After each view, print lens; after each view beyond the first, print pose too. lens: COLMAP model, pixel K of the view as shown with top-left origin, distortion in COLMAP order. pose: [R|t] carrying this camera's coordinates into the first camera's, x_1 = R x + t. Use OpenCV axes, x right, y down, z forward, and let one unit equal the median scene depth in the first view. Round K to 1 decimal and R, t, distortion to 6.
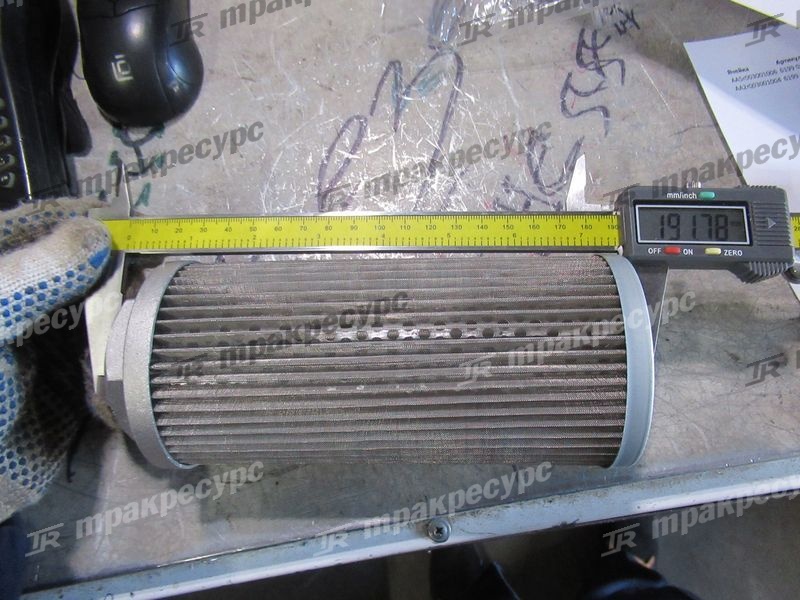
lens RADIAL K [[604.4, 0, 396.5], [0, 604.4, 295.9], [0, 0, 1]] dist [0.041723, -0.016911]
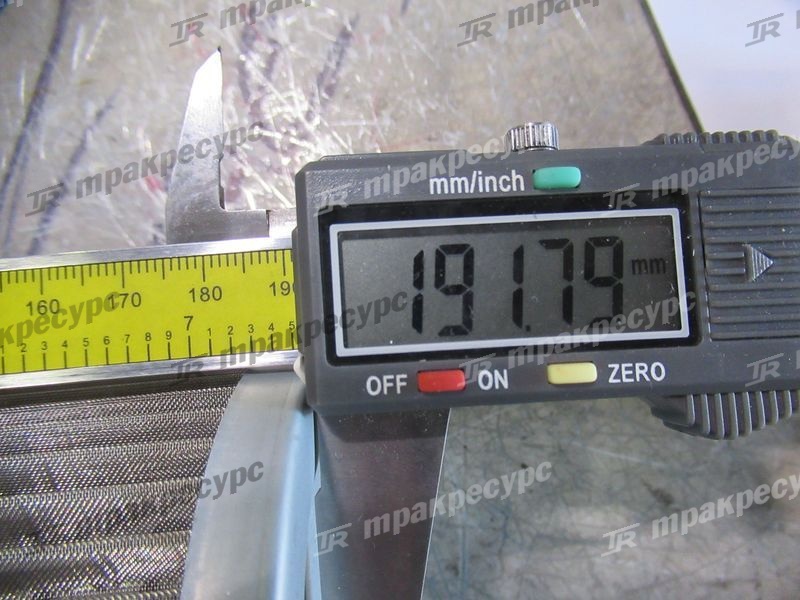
lens RADIAL K [[604.4, 0, 392.6], [0, 604.4, 316.2], [0, 0, 1]] dist [0.041723, -0.016911]
pose [[0.995636, -0.080295, 0.047554, 0.406655], [0.071616, 0.984139, 0.162300, -0.151859], [-0.059831, -0.158186, 0.985595, 0.694961]]
